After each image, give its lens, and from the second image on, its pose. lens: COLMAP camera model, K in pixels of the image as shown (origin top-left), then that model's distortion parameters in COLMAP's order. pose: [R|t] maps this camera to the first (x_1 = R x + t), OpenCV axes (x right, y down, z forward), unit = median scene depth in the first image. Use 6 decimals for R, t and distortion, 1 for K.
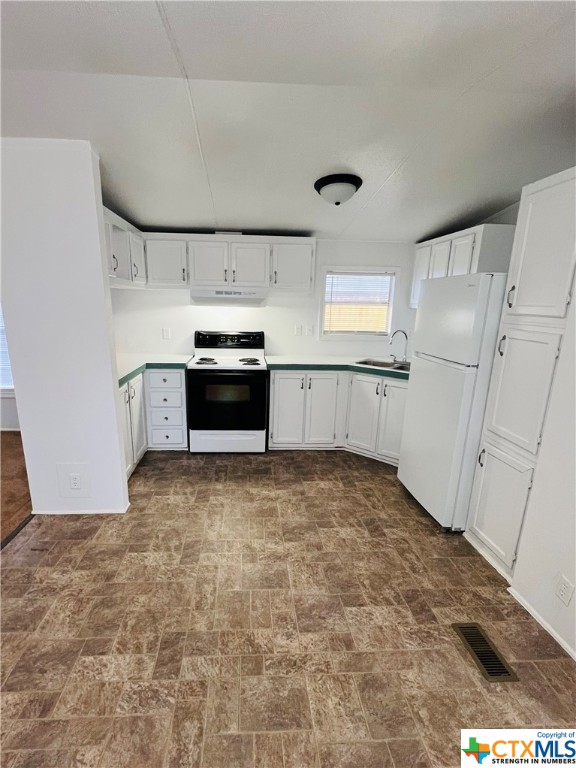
lens RADIAL K [[340.3, 0, 288.0], [0, 340.3, 384.0], [0, 0, 1]] dist [0.000033, -0.000009]
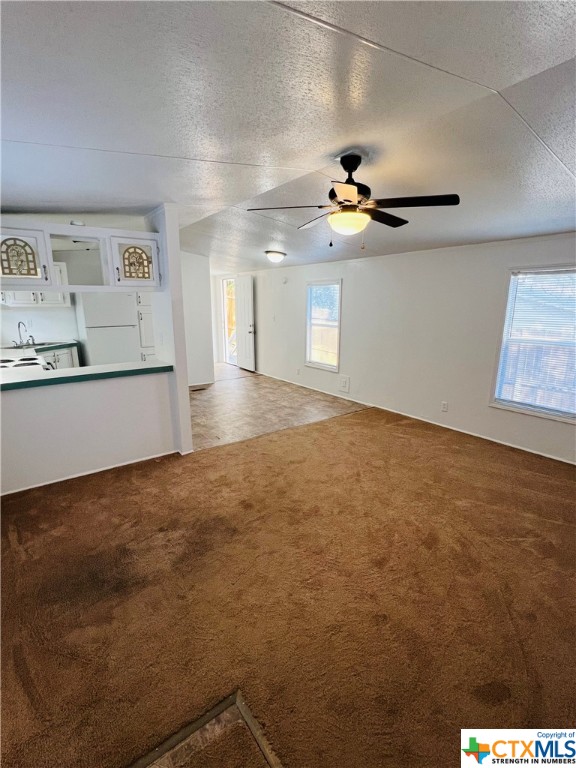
lens RADIAL K [[359.2, 0, 288.0], [0, 359.2, 384.0], [0, 0, 1]] dist [0.000049, 0.000001]
pose [[-0.495372, -0.224537, 0.839160, -3.326845], [0.184530, 0.916769, 0.354235, -0.589708], [-0.848855, 0.330329, -0.412708, 2.271901]]
